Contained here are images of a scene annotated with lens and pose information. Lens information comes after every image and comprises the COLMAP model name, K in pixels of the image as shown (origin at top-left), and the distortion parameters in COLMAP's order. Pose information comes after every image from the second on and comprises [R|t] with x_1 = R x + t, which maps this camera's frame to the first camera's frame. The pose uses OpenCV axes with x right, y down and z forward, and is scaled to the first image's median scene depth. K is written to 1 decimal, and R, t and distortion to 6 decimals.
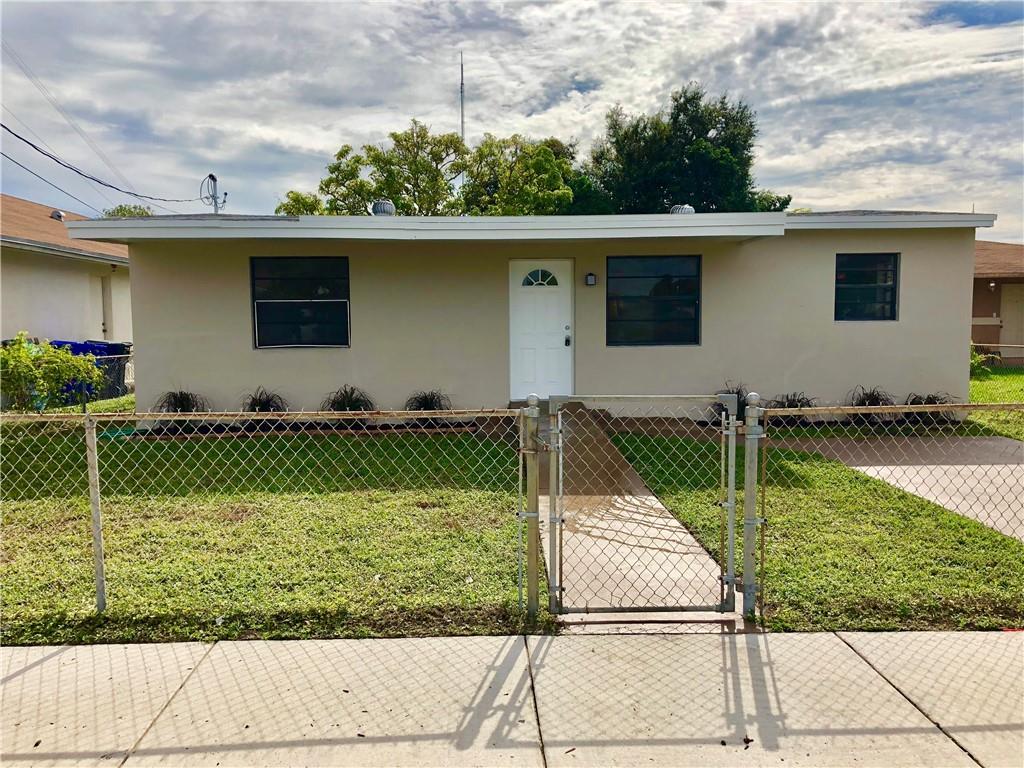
lens RADIAL K [[837.1, 0, 512.0], [0, 837.1, 384.0], [0, 0, 1]] dist [0.005950, 0.003531]
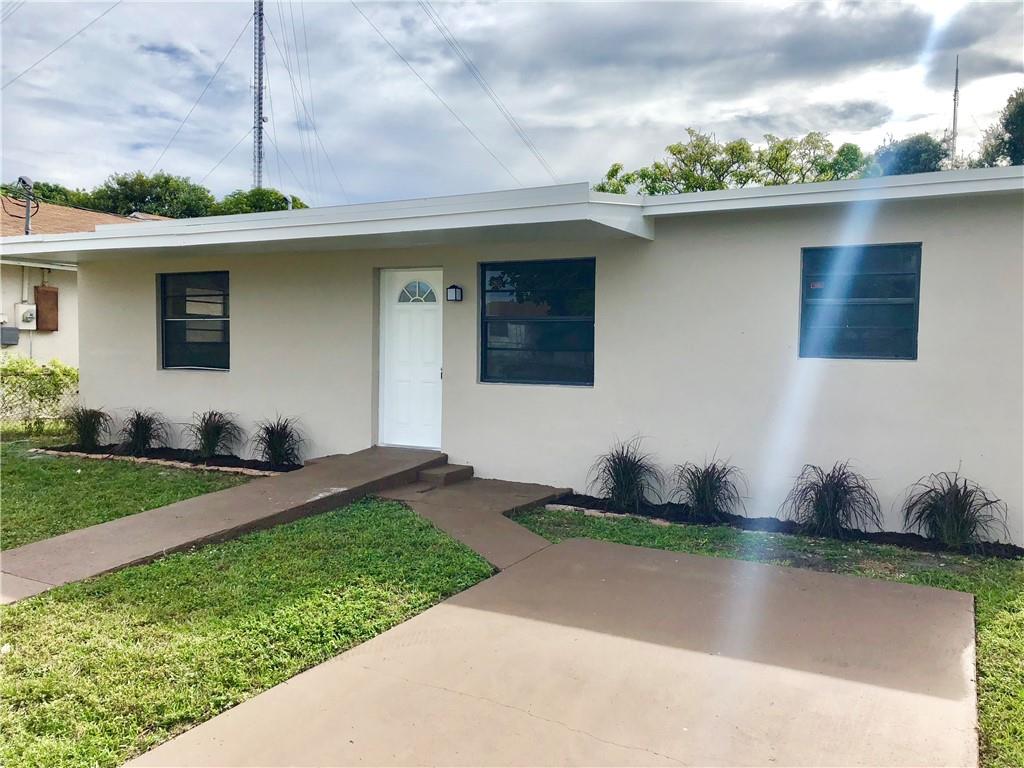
lens RADIAL K [[837.1, 0, 512.0], [0, 837.1, 384.0], [0, 0, 1]] dist [0.005950, 0.003531]
pose [[0.849009, 0.046495, -0.526329, 0.531664], [-0.066412, 0.997611, -0.019001, -0.031410], [0.524188, 0.051086, 0.850069, 0.379741]]
